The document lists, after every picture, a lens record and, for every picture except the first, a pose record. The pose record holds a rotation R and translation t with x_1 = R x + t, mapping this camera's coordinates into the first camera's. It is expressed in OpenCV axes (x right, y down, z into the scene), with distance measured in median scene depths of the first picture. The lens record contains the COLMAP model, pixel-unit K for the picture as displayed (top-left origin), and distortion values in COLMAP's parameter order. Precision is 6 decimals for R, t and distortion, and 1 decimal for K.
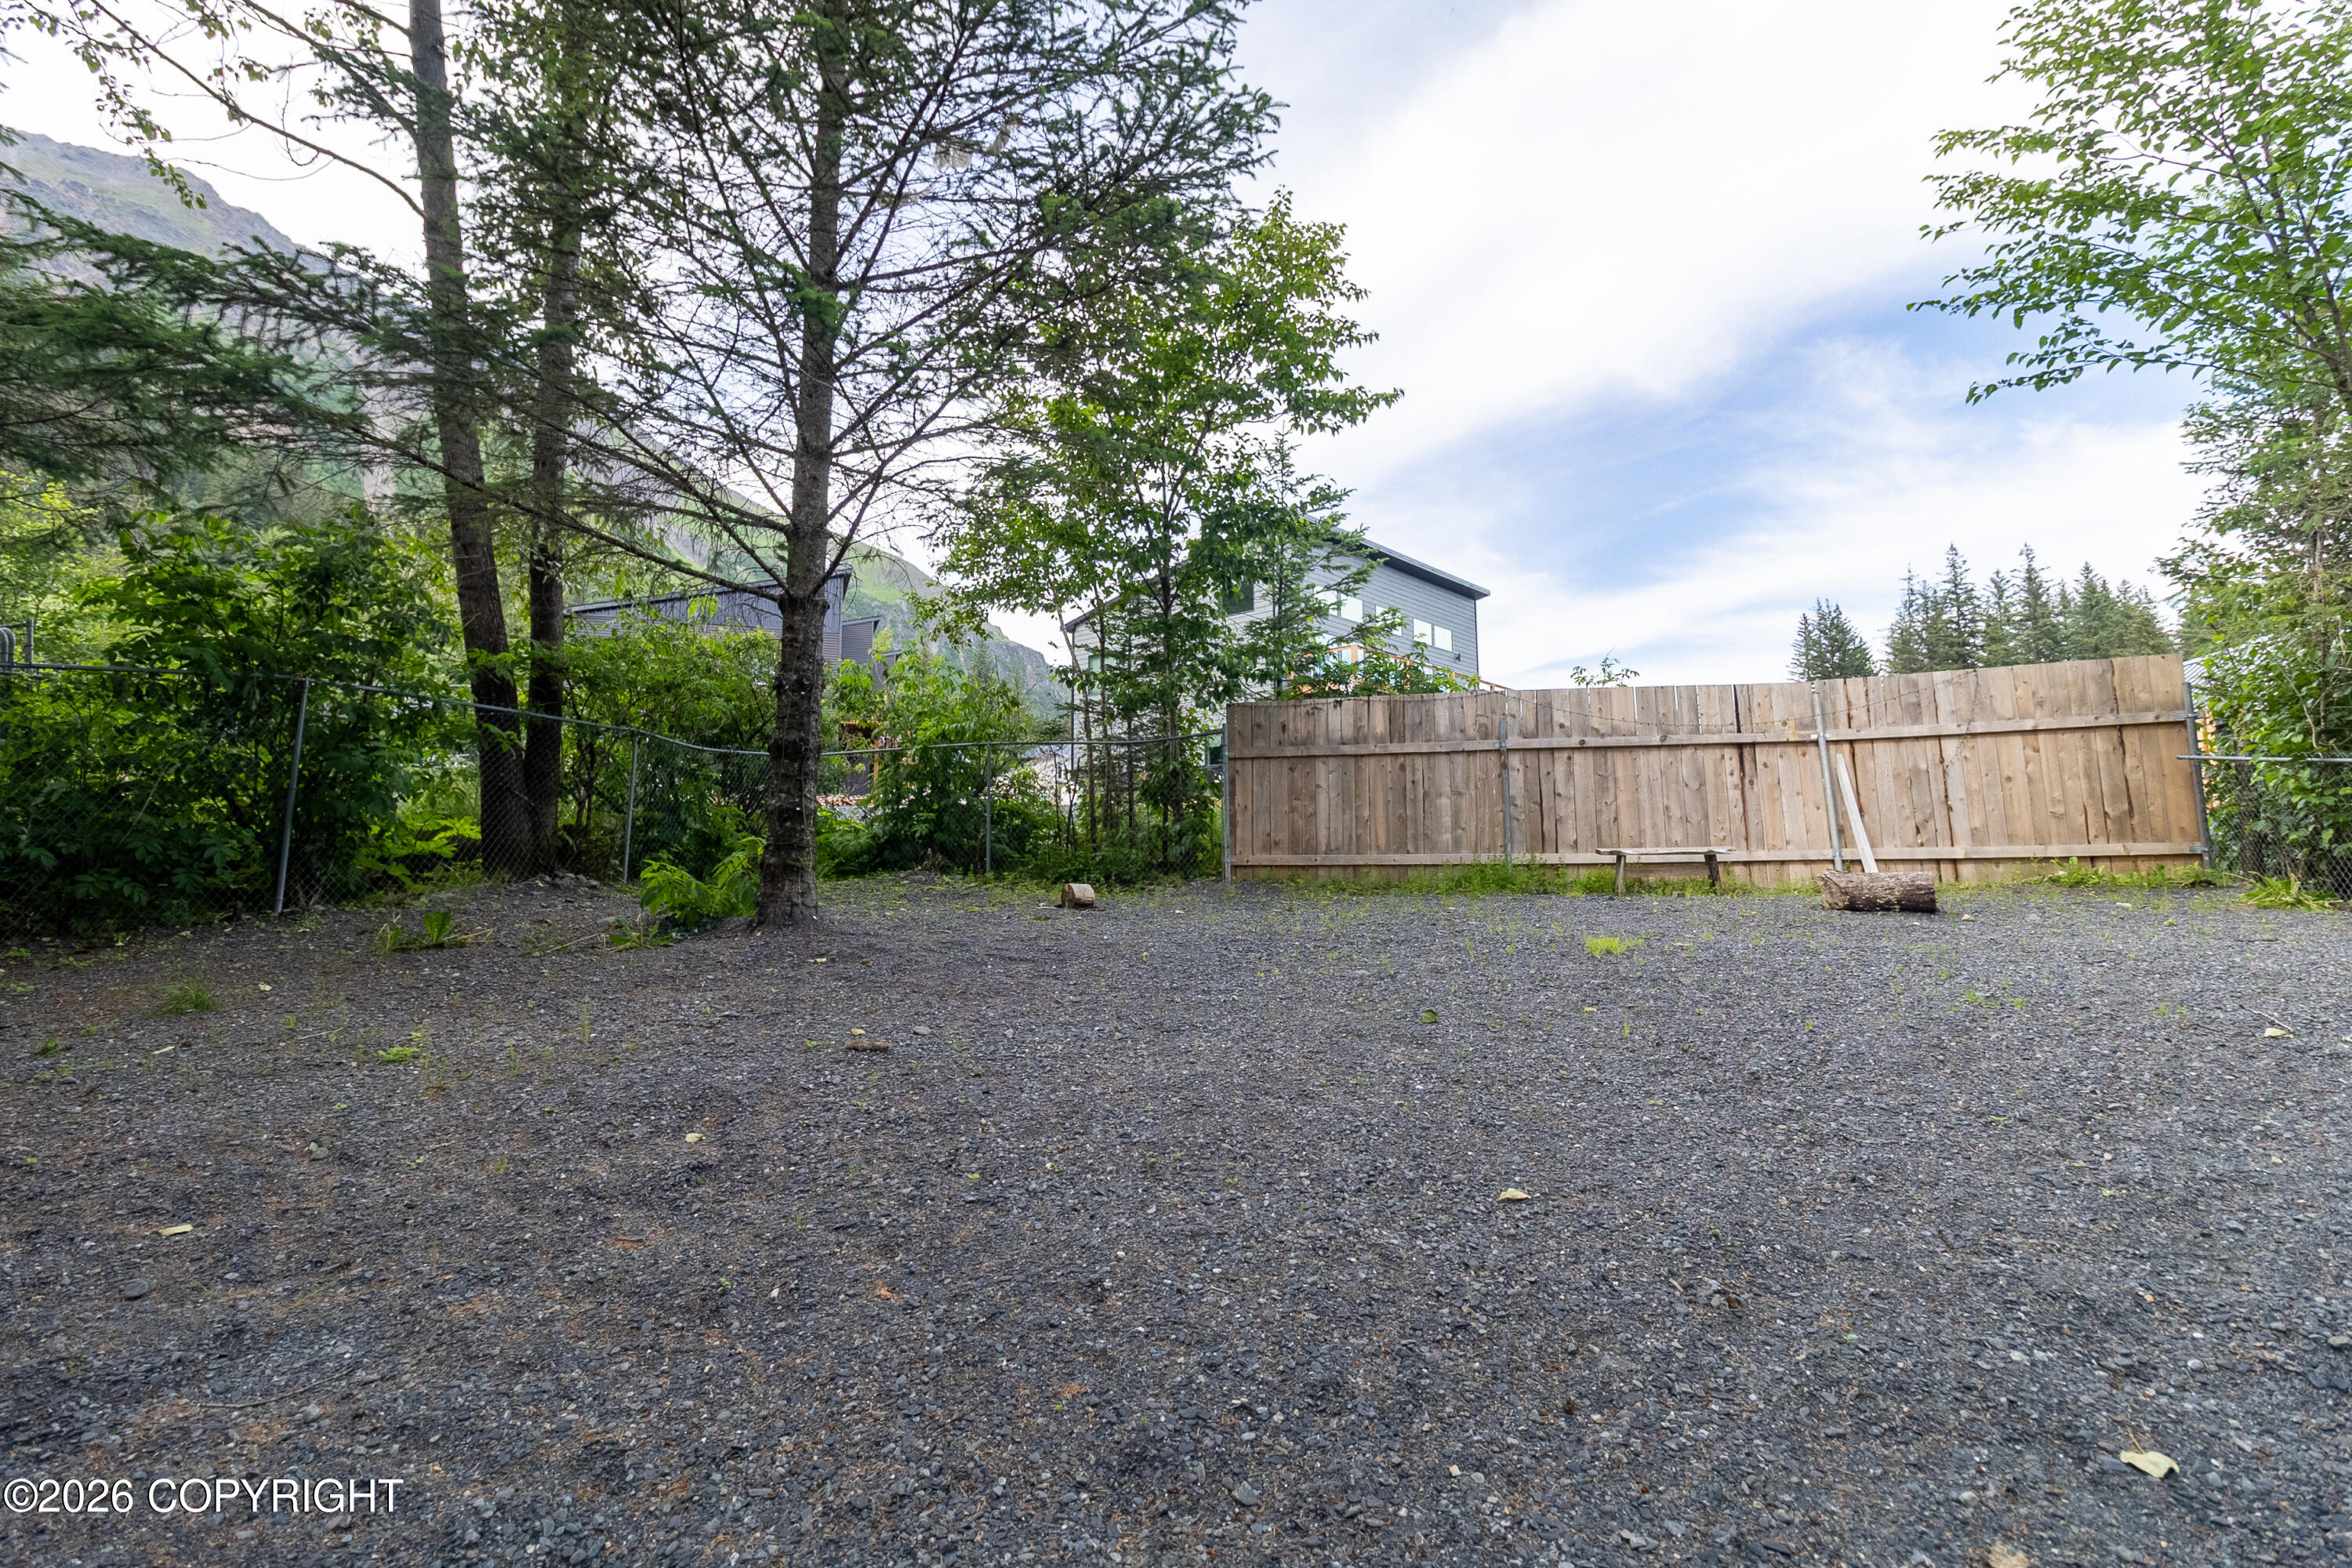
lens RADIAL K [[1119.3, 0, 1174.2], [0, 1119.3, 747.7], [0, 0, 1]] dist [0.000417, -0.000127]
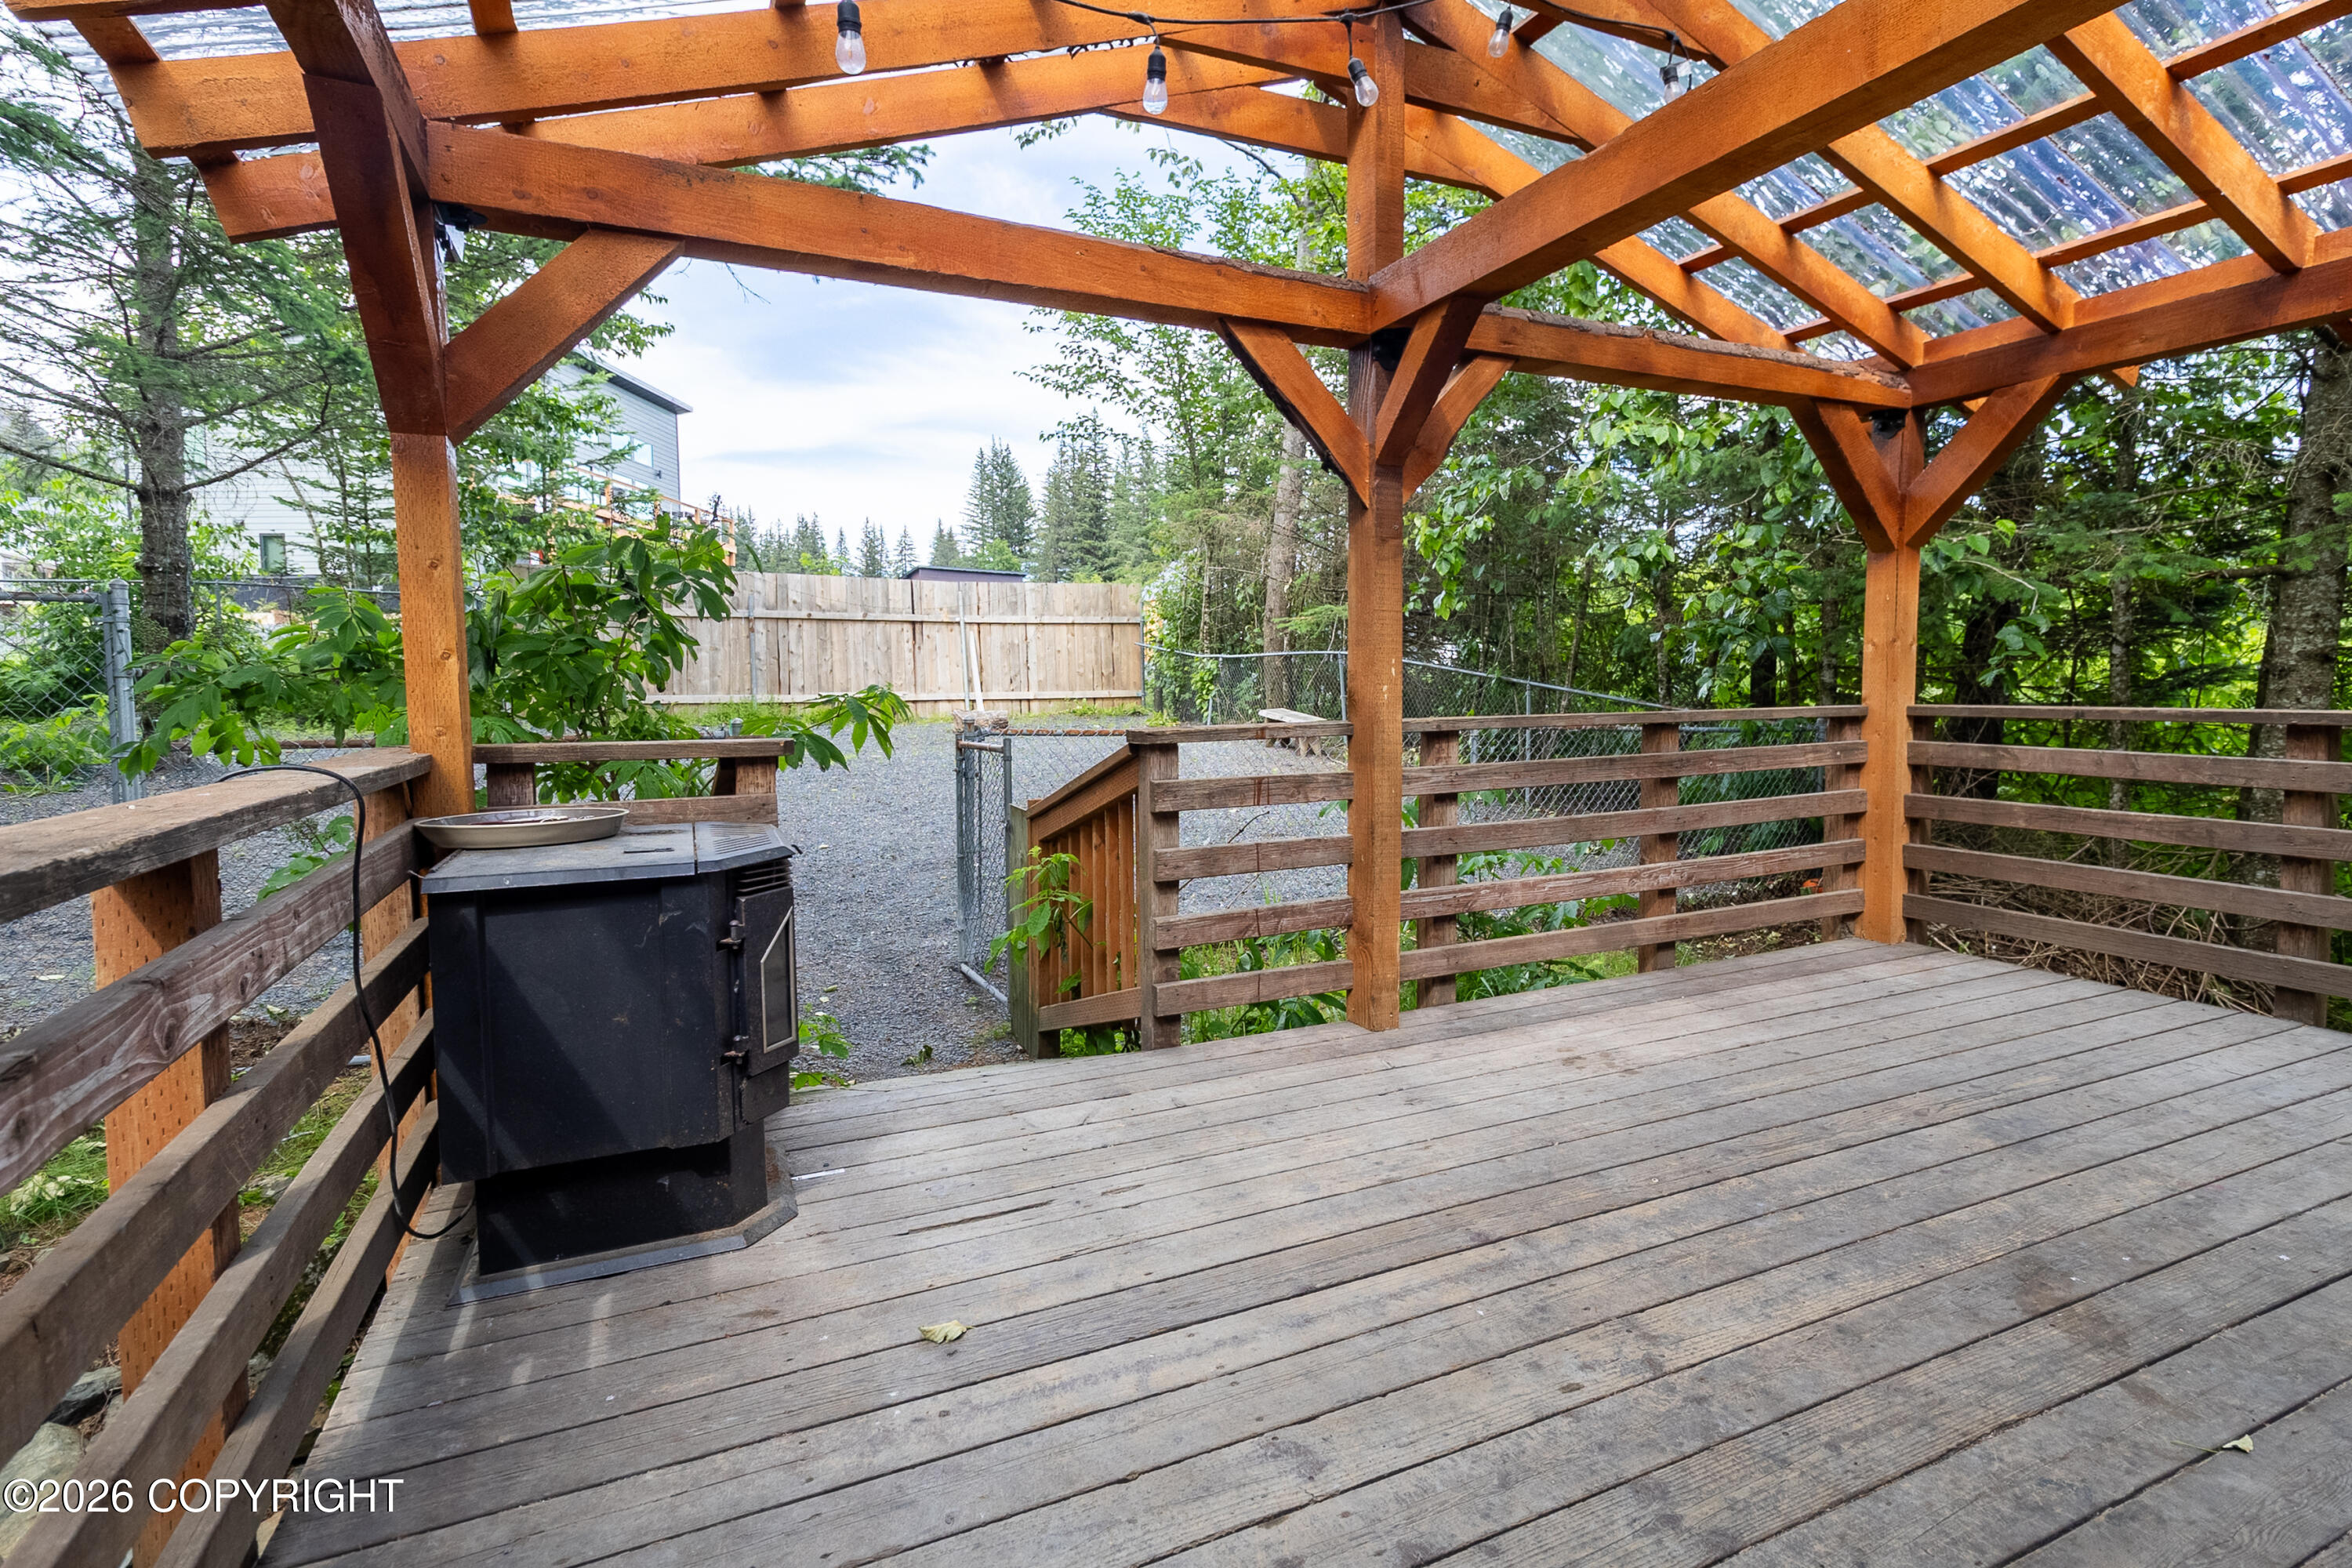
lens RADIAL K [[1119.3, 0, 1174.2], [0, 1119.3, 747.7], [0, 0, 1]] dist [0.000417, -0.000127]
pose [[0.770712, -0.035164, 0.636212, -0.176504], [-0.069008, 0.987997, 0.138204, -0.065673], [-0.633435, -0.150419, 0.759035, -0.367077]]
